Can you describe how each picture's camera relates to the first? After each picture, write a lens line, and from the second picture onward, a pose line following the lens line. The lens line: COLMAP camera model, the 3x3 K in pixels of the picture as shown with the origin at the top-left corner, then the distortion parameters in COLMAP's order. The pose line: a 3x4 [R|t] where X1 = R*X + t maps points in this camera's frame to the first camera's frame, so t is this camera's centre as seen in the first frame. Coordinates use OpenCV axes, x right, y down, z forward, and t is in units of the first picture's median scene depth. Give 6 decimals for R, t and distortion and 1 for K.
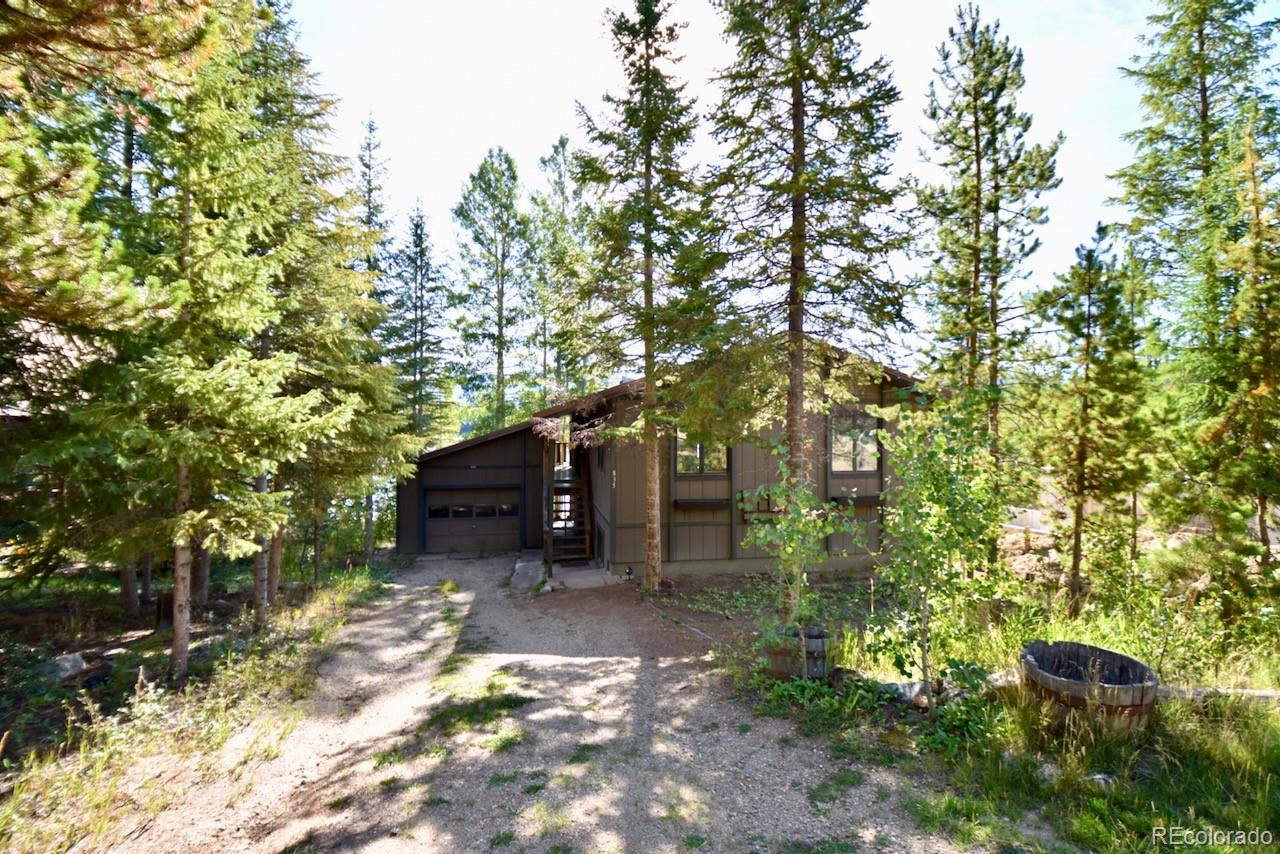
lens RADIAL K [[568.4, 0, 640.0], [0, 568.4, 427.0], [0, 0, 1]] dist [0.013088, -0.023359]
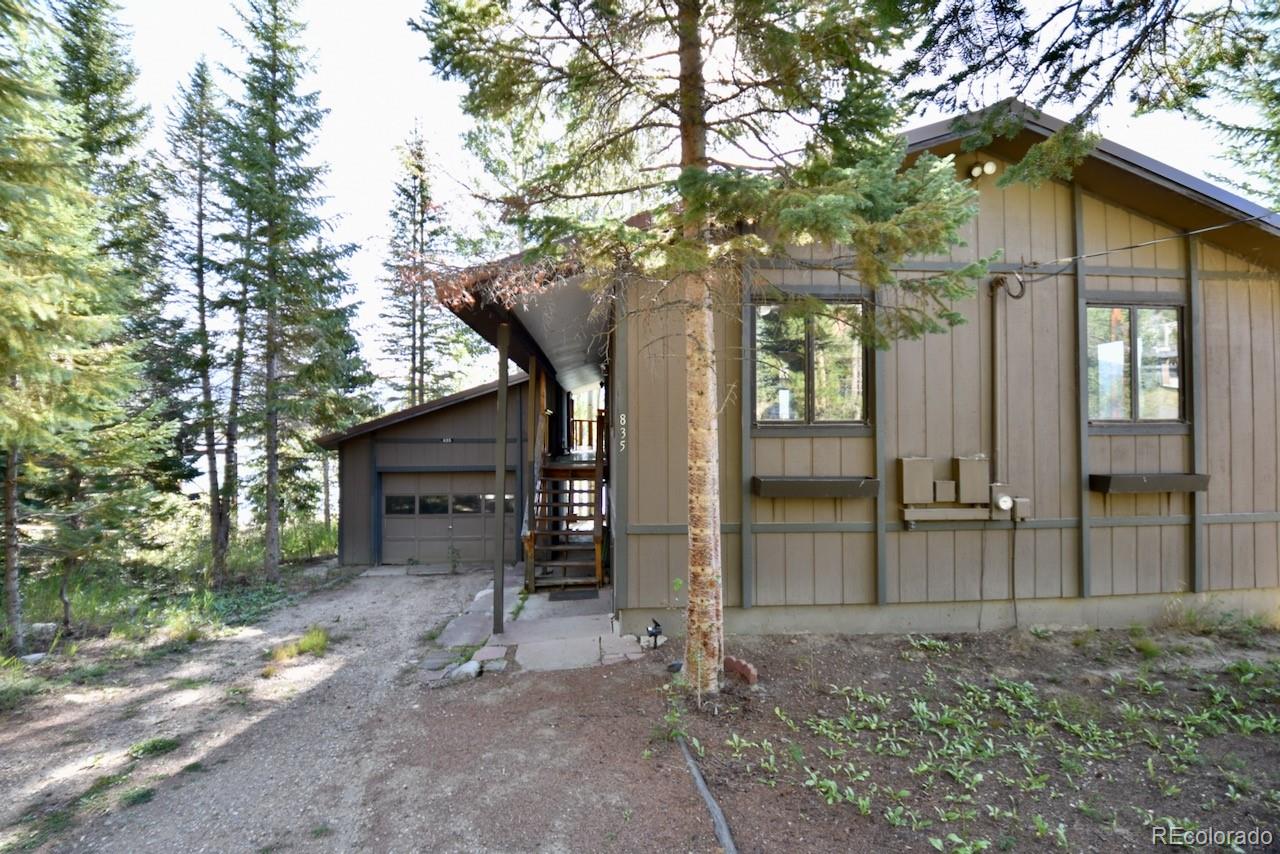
lens RADIAL K [[568.4, 0, 640.0], [0, 568.4, 427.0], [0, 0, 1]] dist [0.013088, -0.023359]
pose [[0.993989, -0.008105, -0.109178, 0.020969], [0.007809, 0.999965, -0.003140, 0.089686], [0.109200, 0.002269, 0.994017, 0.533022]]
